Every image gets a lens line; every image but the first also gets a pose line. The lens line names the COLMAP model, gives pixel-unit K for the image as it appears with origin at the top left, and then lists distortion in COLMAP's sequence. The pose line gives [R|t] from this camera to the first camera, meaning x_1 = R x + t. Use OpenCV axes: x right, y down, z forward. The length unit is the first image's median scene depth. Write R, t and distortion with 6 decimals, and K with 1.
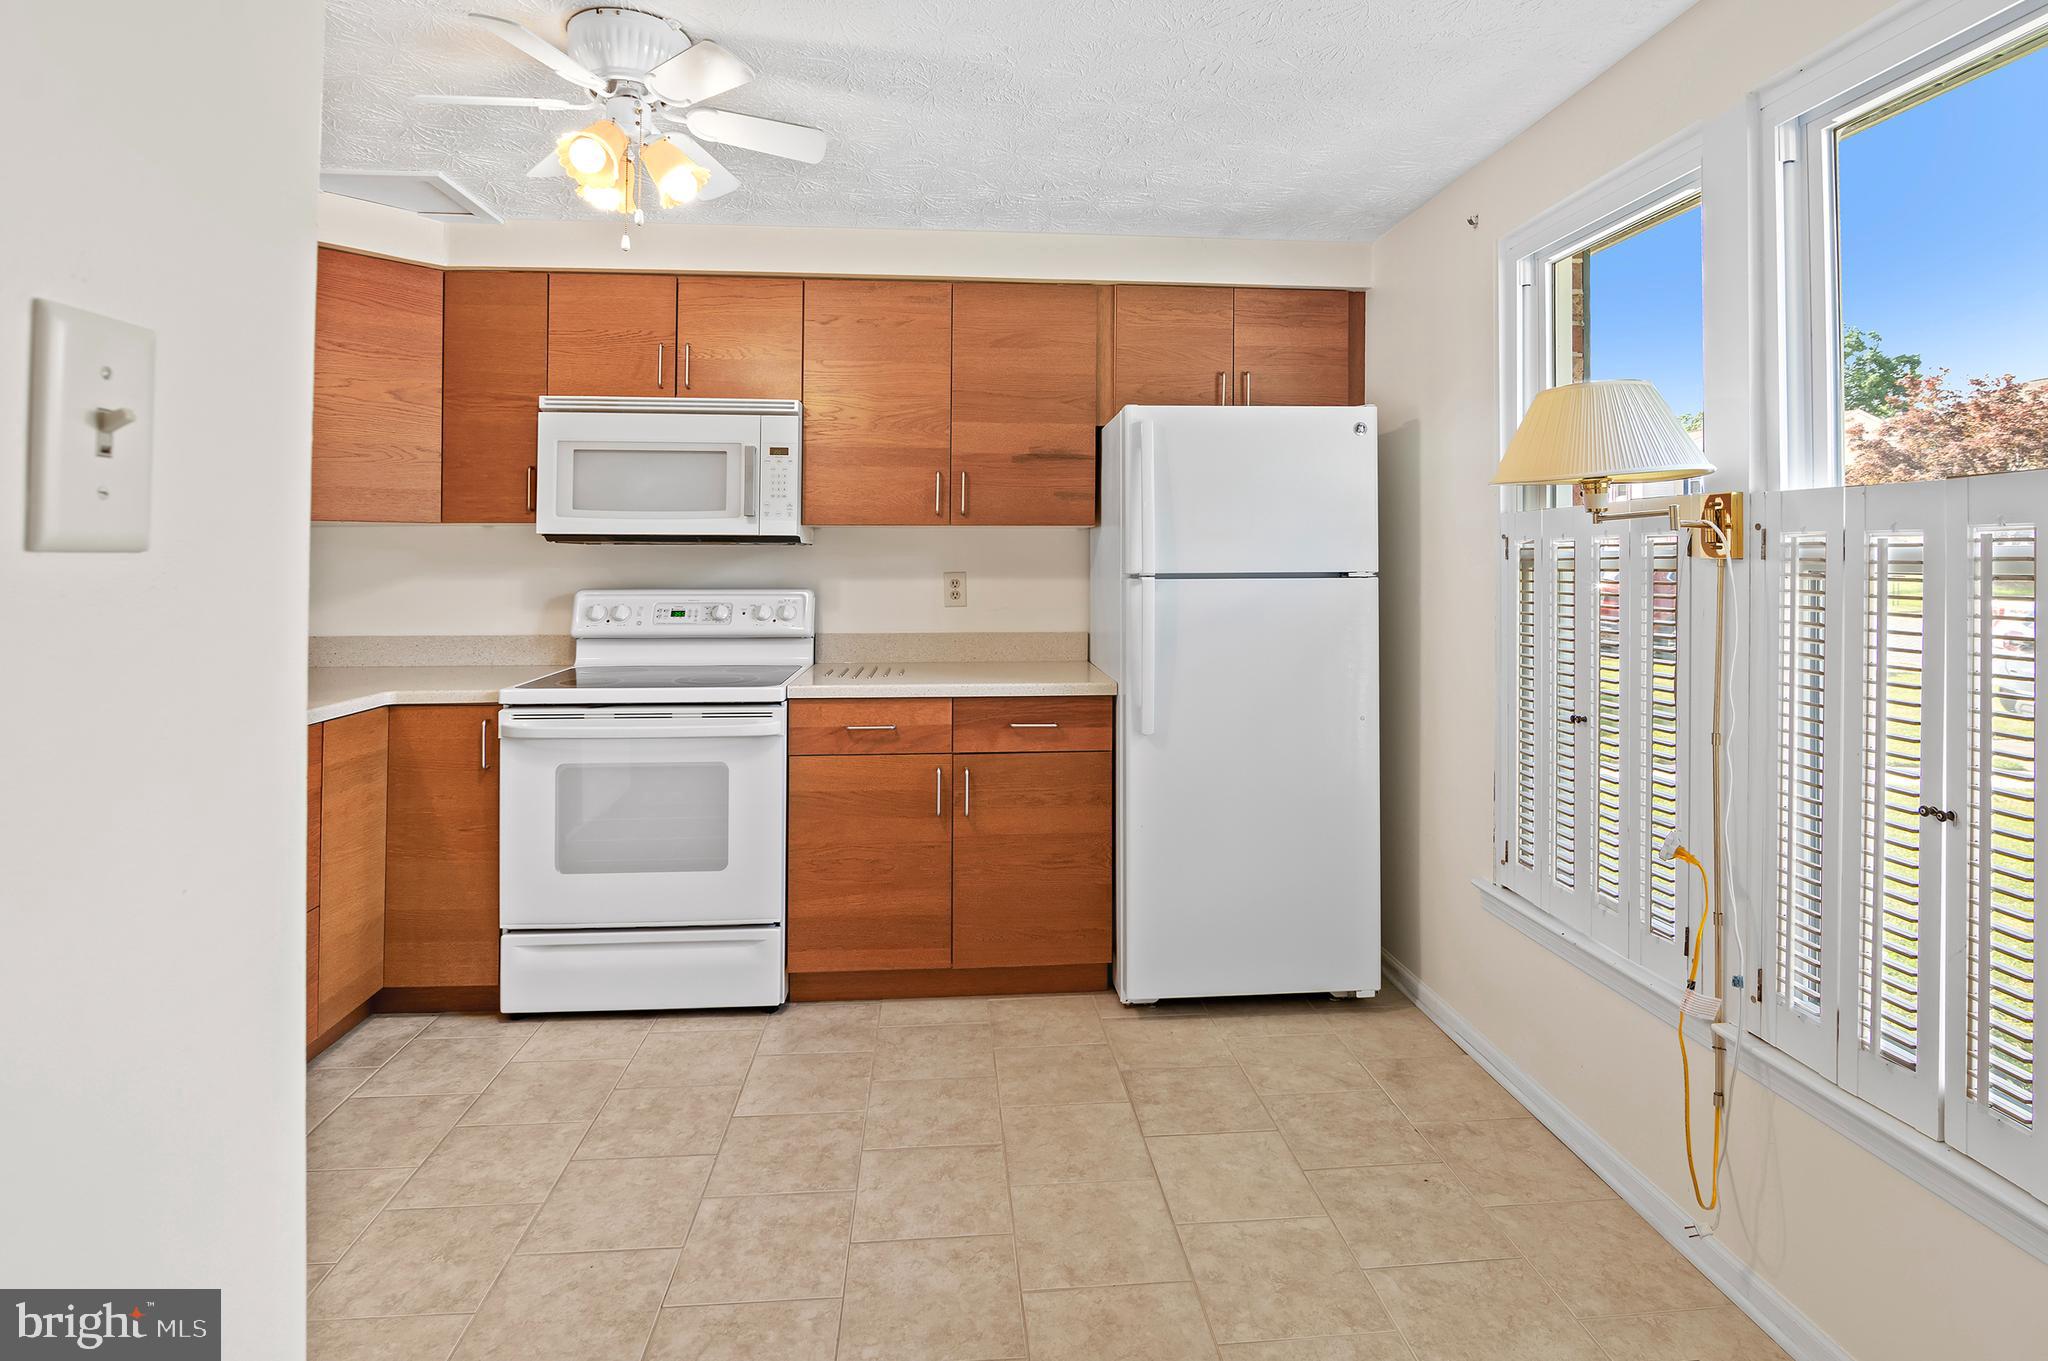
lens RADIAL K [[1031.3, 0, 1041.0], [0, 1031.3, 576.3], [0, 0, 1]] dist [-0.004995, -0.004107]
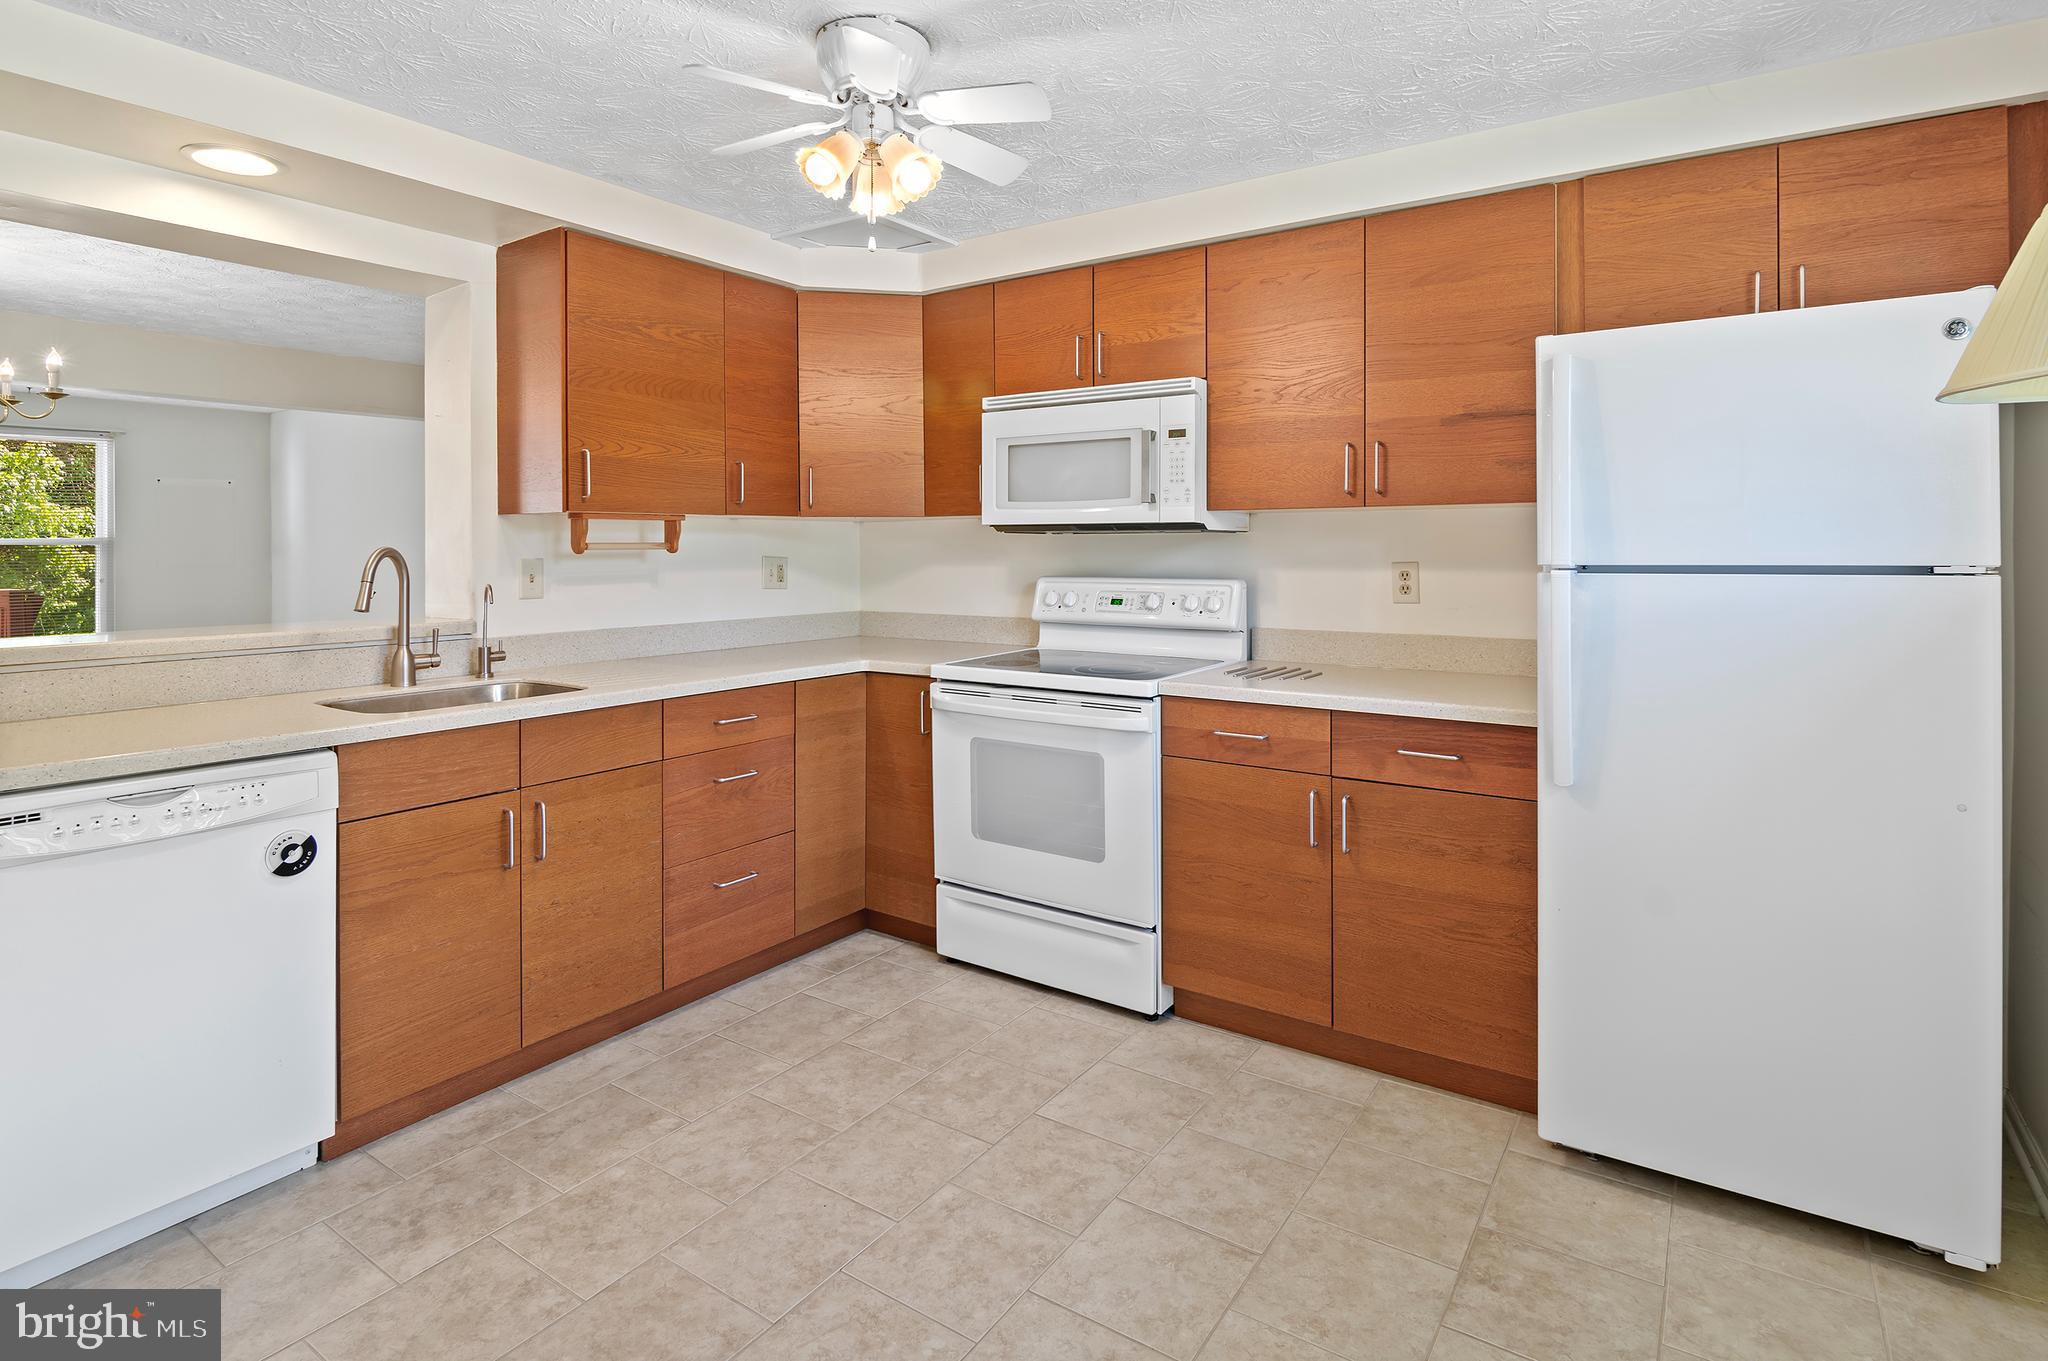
lens RADIAL K [[1035.6, 0, 1070.6], [0, 1035.6, 573.9], [0, 0, 1]] dist [-0.005869, -0.002647]
pose [[0.782955, 0.013276, -0.621937, 0.276714], [-0.008295, 0.999906, 0.010903, -0.001889], [0.622023, -0.003378, 0.782992, 0.204185]]
